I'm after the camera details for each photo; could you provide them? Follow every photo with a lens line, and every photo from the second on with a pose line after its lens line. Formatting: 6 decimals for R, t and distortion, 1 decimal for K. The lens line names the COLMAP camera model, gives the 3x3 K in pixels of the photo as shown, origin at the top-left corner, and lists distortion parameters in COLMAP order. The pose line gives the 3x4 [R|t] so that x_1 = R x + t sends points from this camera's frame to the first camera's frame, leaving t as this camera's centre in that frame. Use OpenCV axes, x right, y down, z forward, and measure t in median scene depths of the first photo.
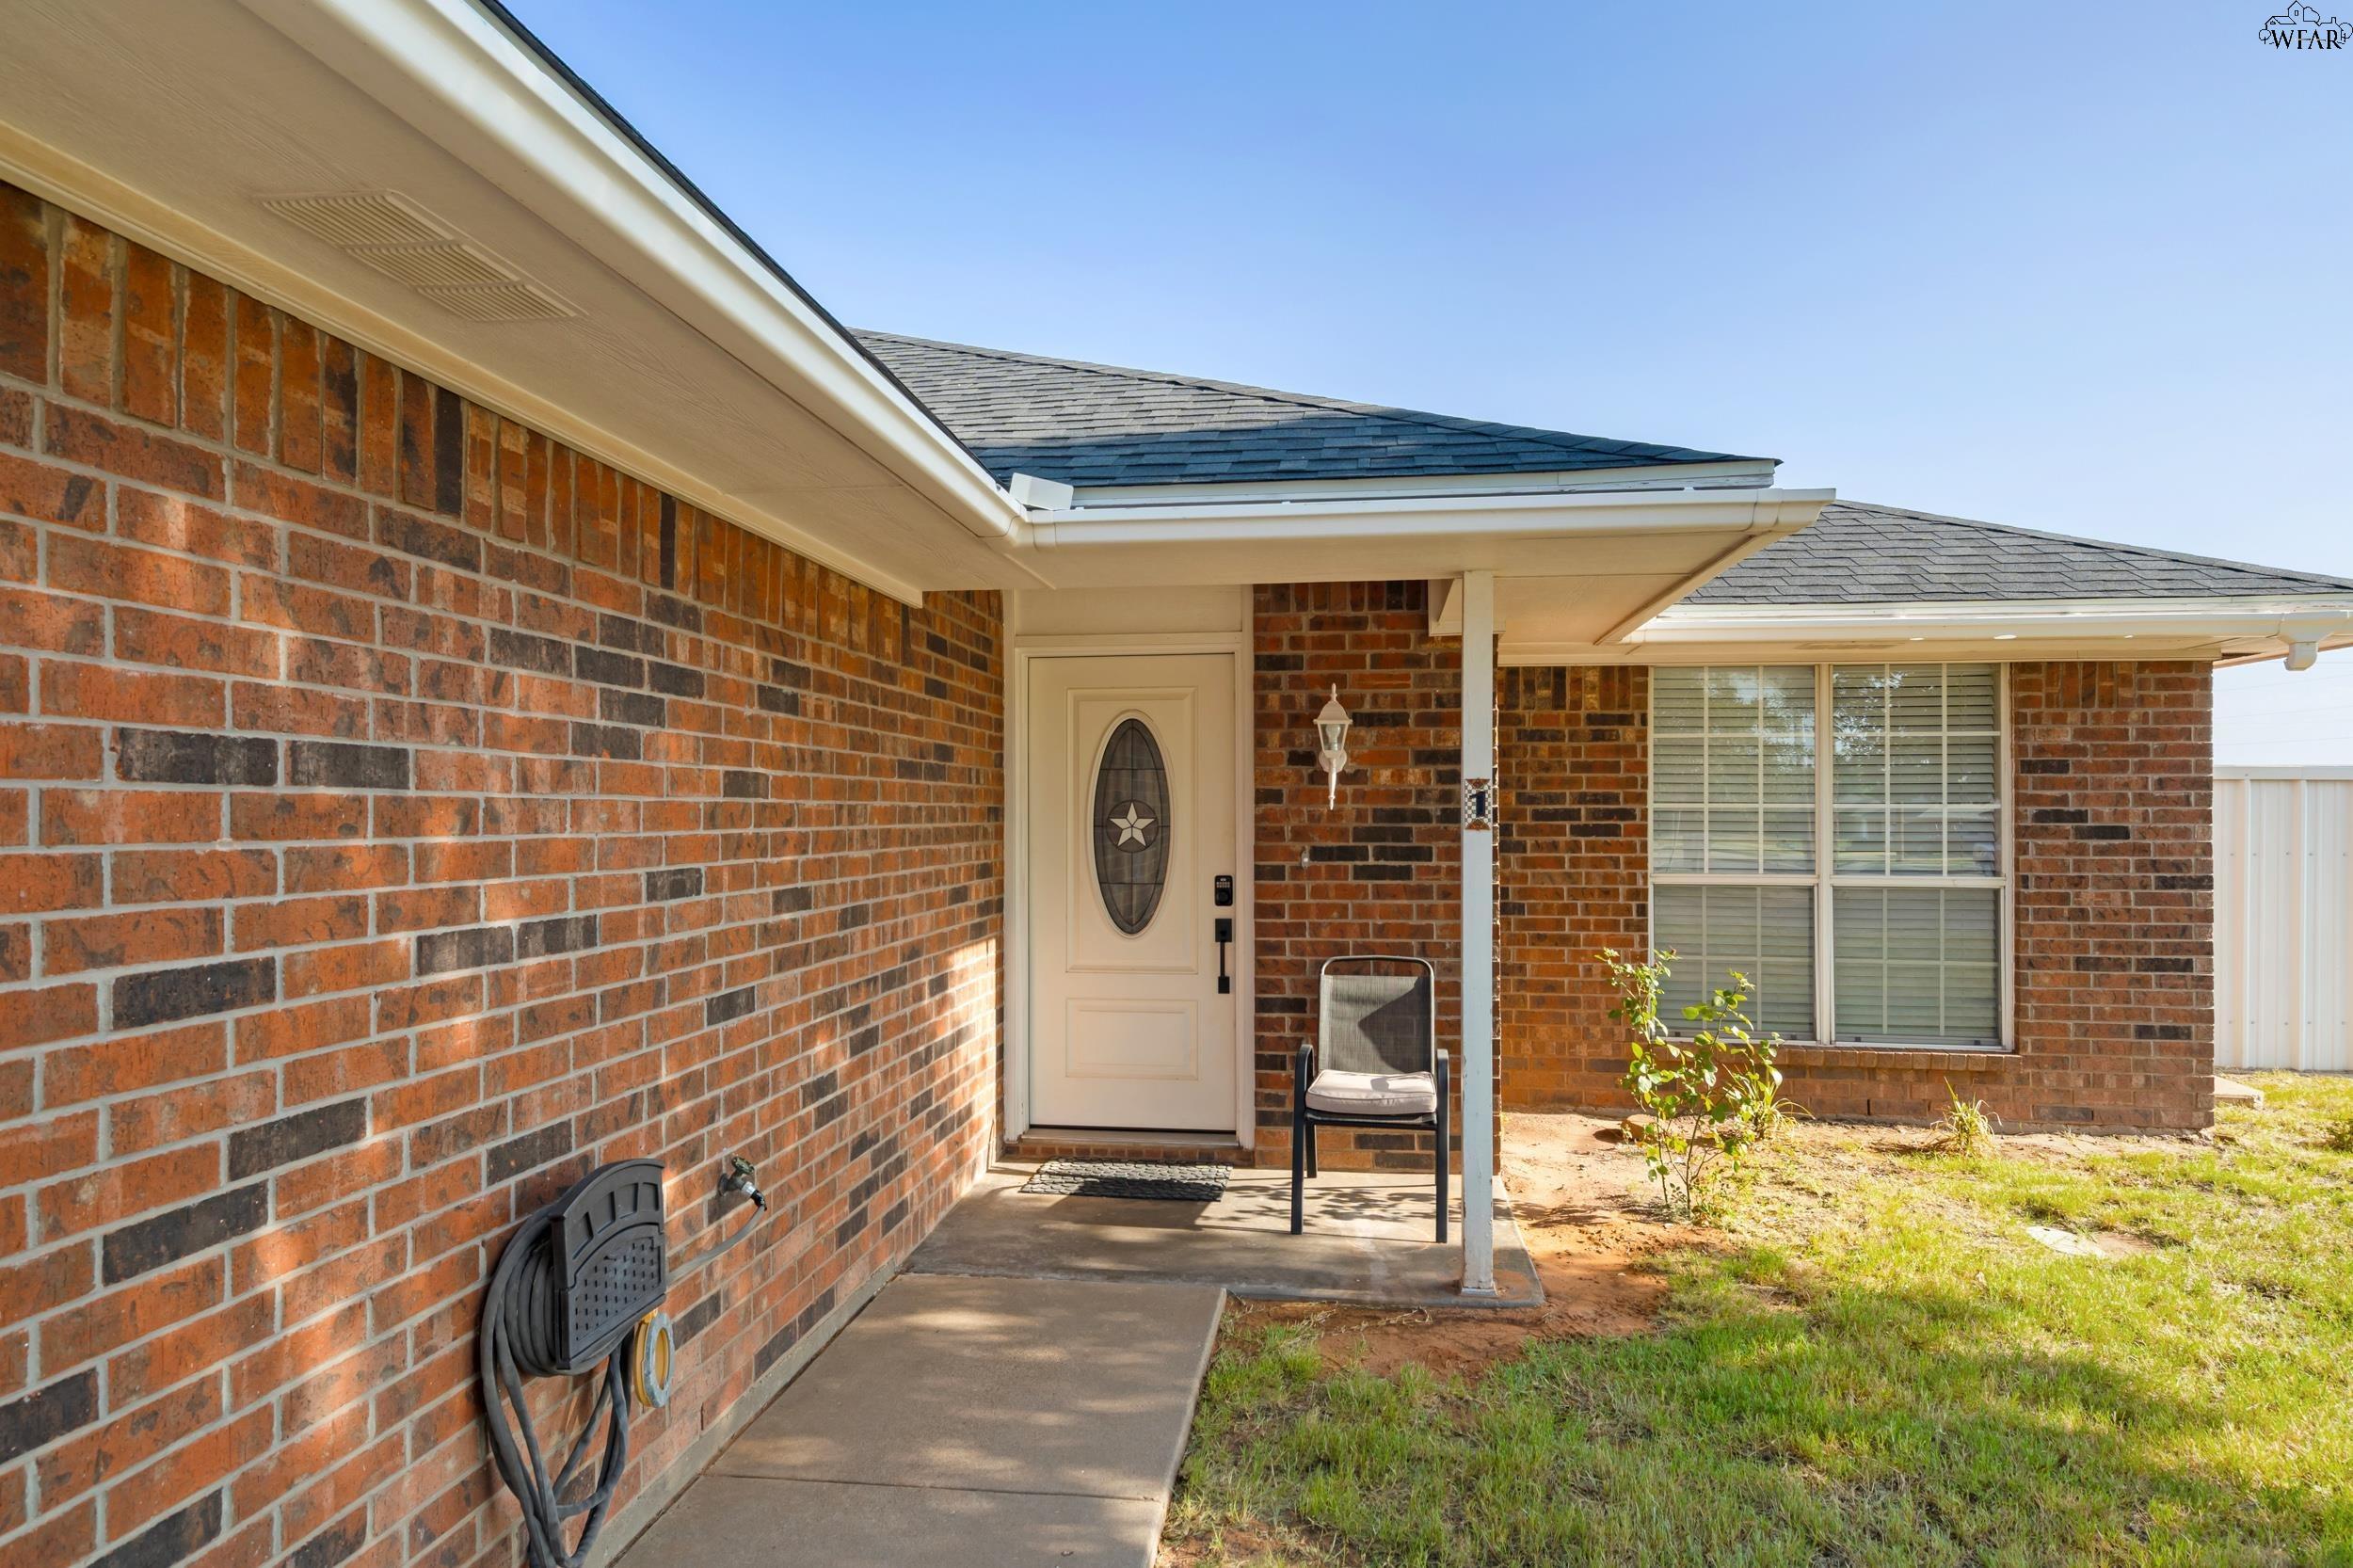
lens RADIAL K [[1117.8, 0, 1172.3], [0, 1117.8, 781.6], [0, 0, 1]] dist [0.000004, 0.000732]
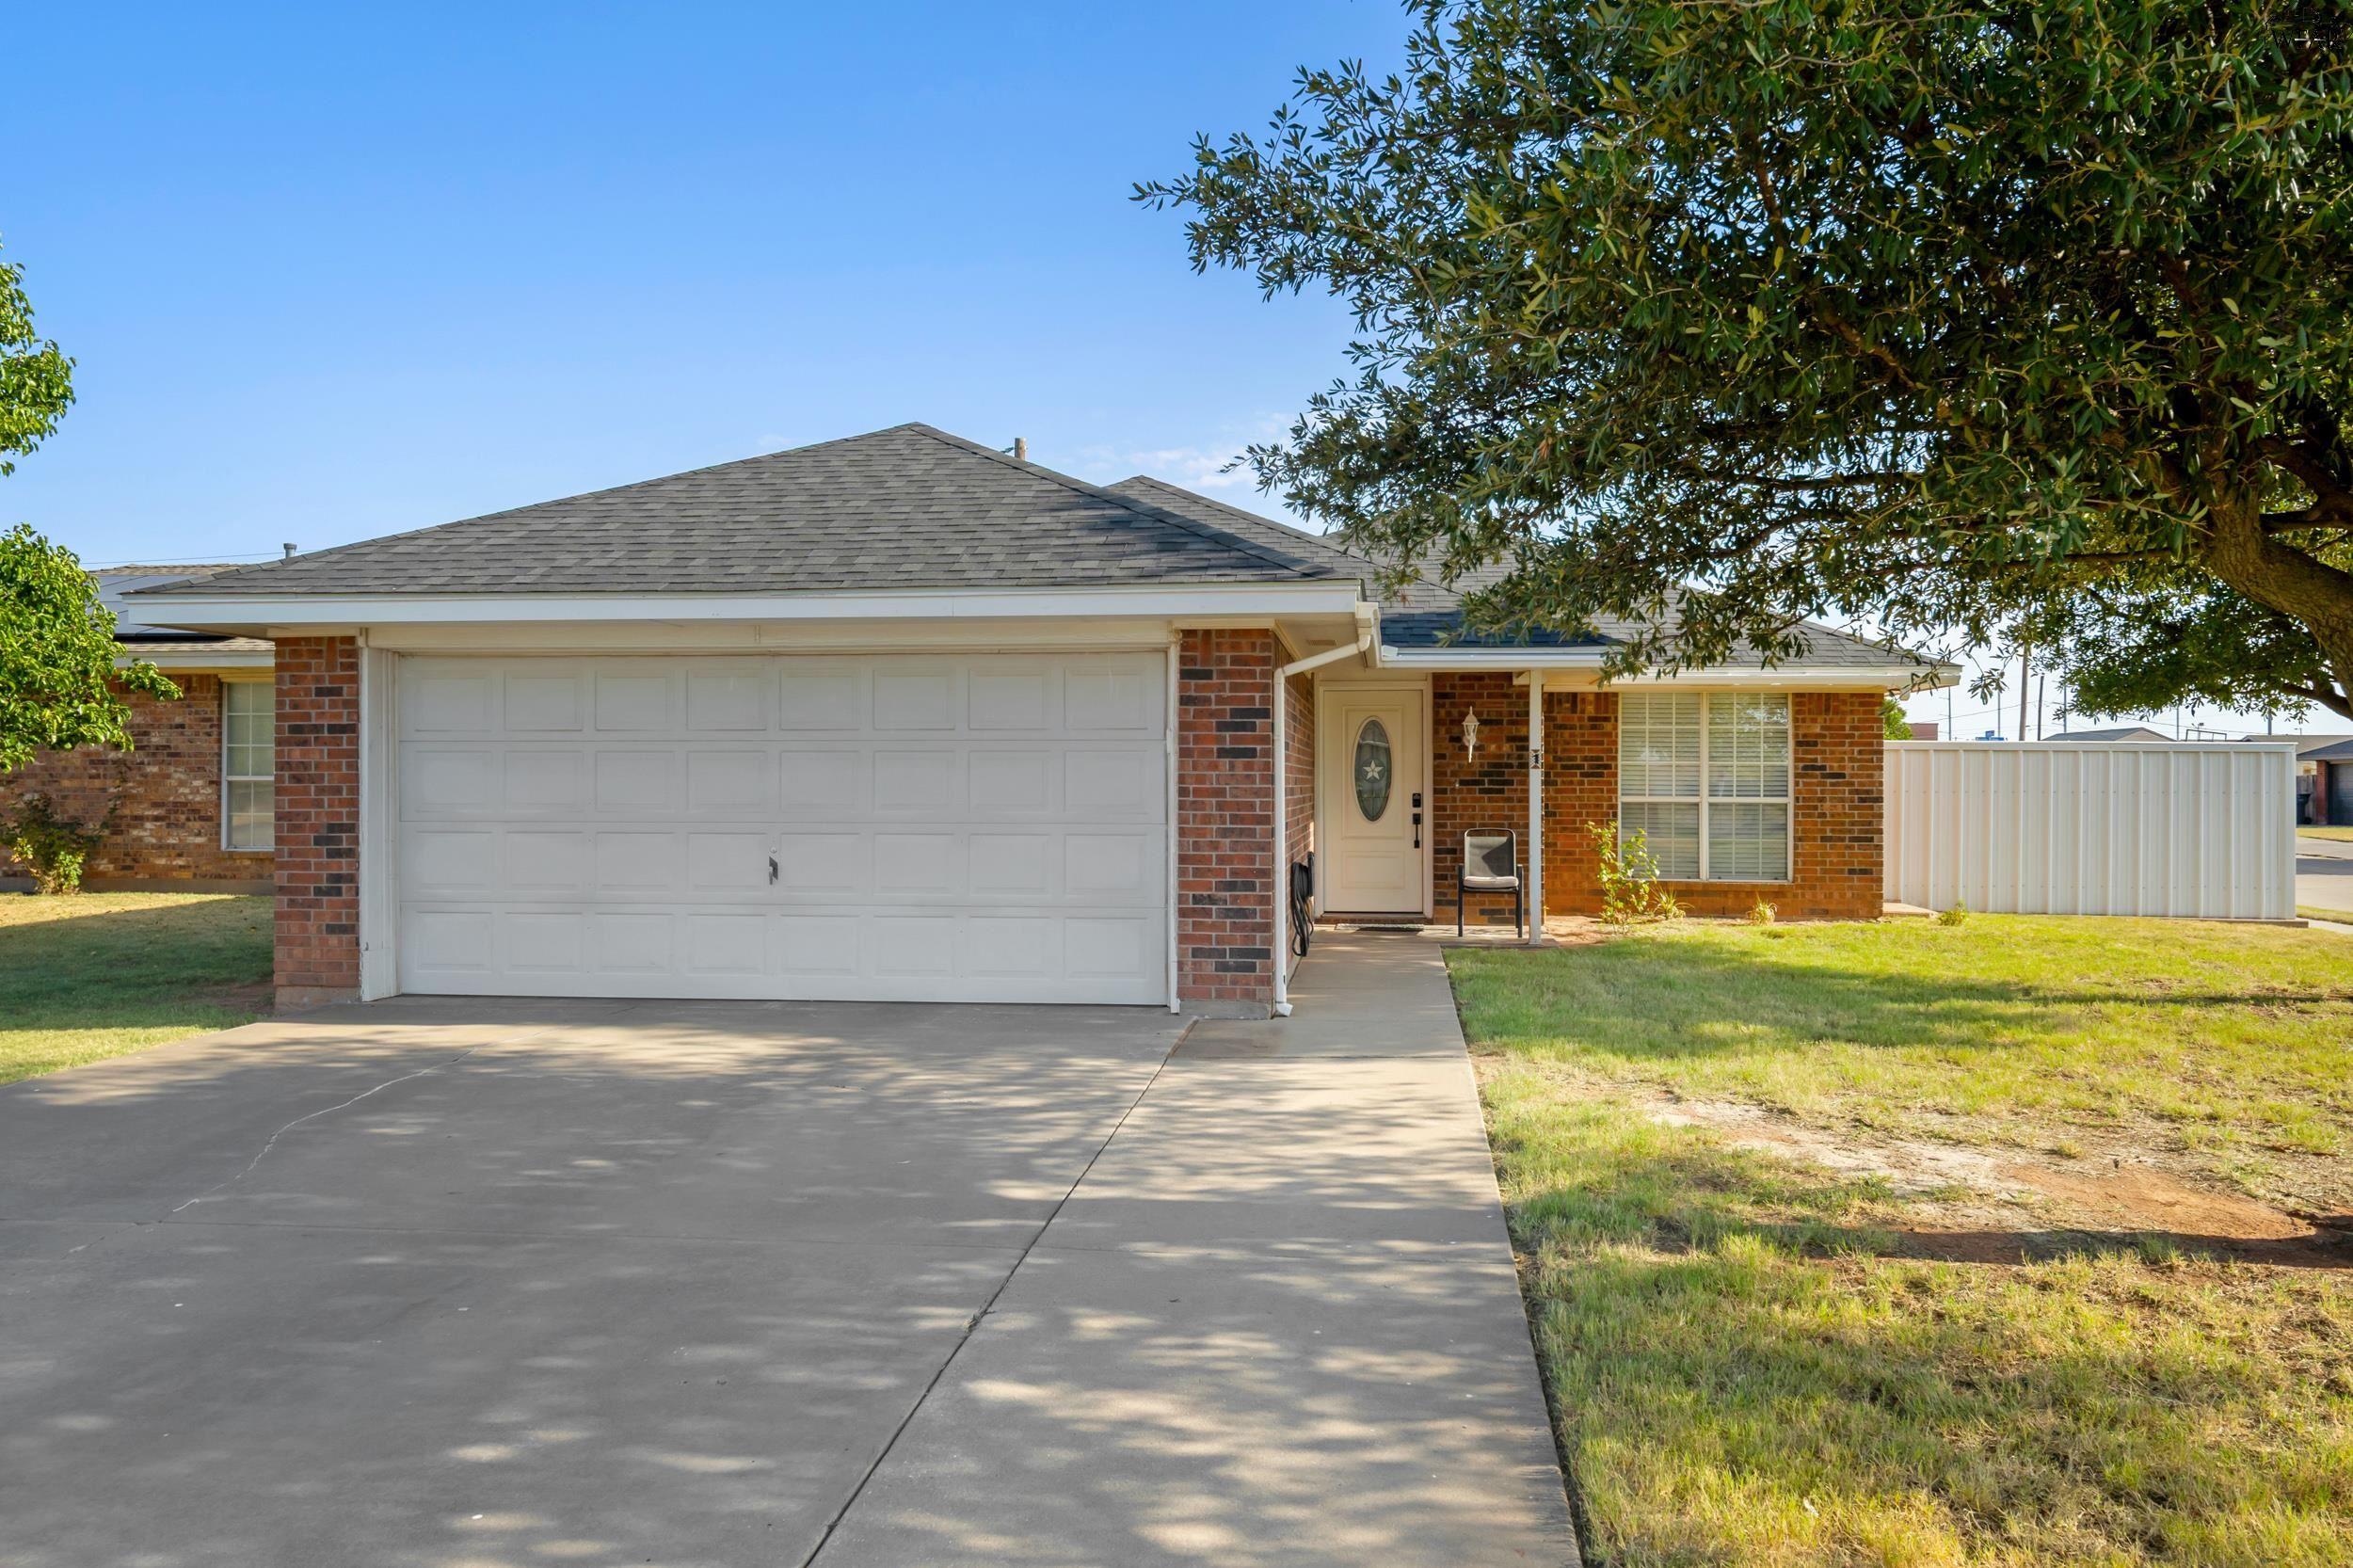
lens RADIAL K [[1368.6, 0, 1178.2], [0, 1368.6, 742.0], [0, 0, 1]] dist [-0.001729, -0.000033]
pose [[0.999725, 0.003589, 0.023187, -0.468254], [-0.003533, 0.999991, -0.002458, -0.006753], [-0.023195, 0.002375, 0.999728, -1.600592]]
